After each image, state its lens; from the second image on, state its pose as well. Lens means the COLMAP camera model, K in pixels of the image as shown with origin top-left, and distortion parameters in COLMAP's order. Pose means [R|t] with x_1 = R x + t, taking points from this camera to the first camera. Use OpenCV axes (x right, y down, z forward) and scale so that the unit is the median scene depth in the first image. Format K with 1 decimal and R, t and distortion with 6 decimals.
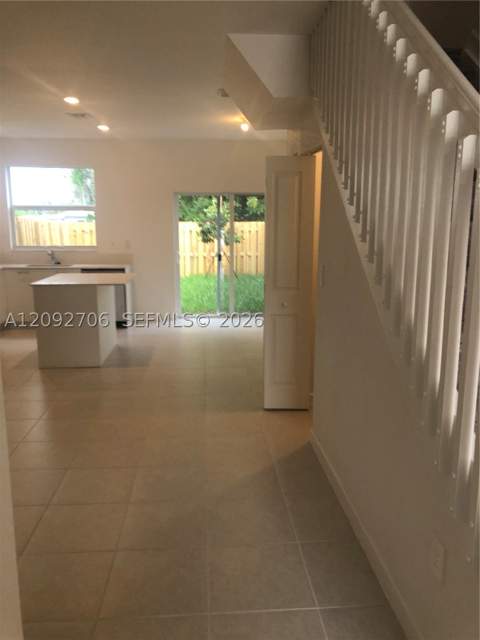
lens RADIAL K [[528.4, 0, 231.0], [0, 528.4, 317.3], [0, 0, 1]] dist [0.052295, -0.004011]
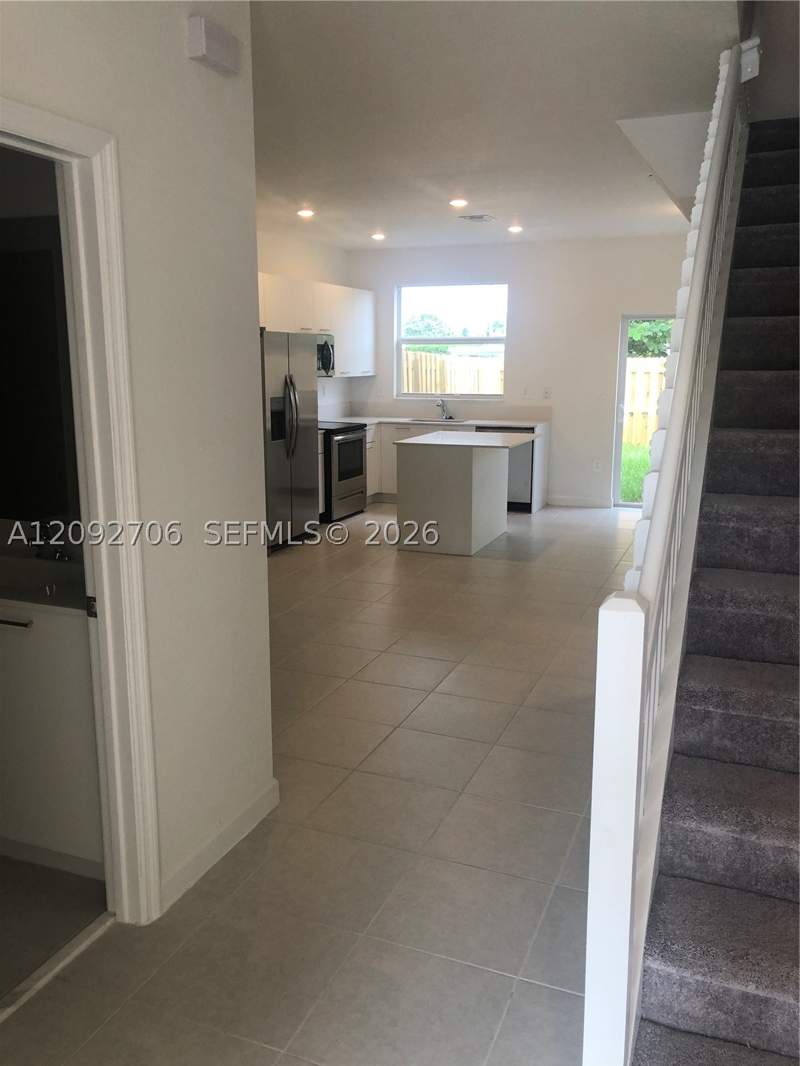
lens RADIAL K [[876.5, 0, 400.0], [0, 876.5, 533.0], [0, 0, 1]] dist [0.023391, -0.004026]
pose [[0.906986, 0.083860, -0.412728, 0.122951], [-0.075380, 0.996475, 0.036816, 0.016633], [0.414361, -0.002280, 0.910110, -0.120346]]
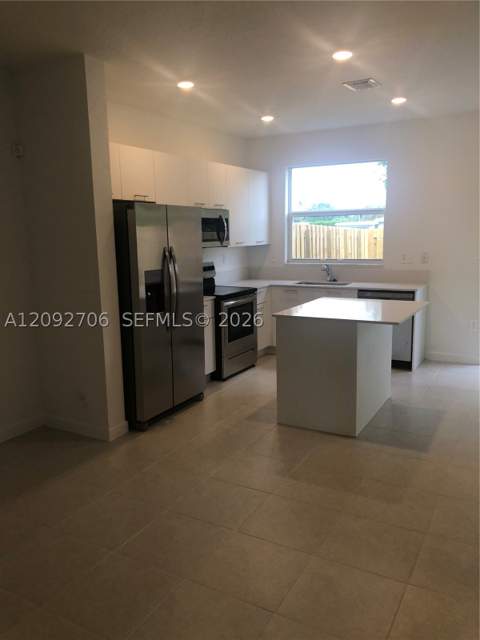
lens RADIAL K [[528.4, 0, 231.0], [0, 528.4, 317.3], [0, 0, 1]] dist [0.052295, -0.004011]
pose [[0.838409, 0.072035, -0.540260, -0.011993], [-0.077222, 0.996928, 0.013085, -0.044013], [0.539543, 0.030749, 0.841396, 0.232367]]
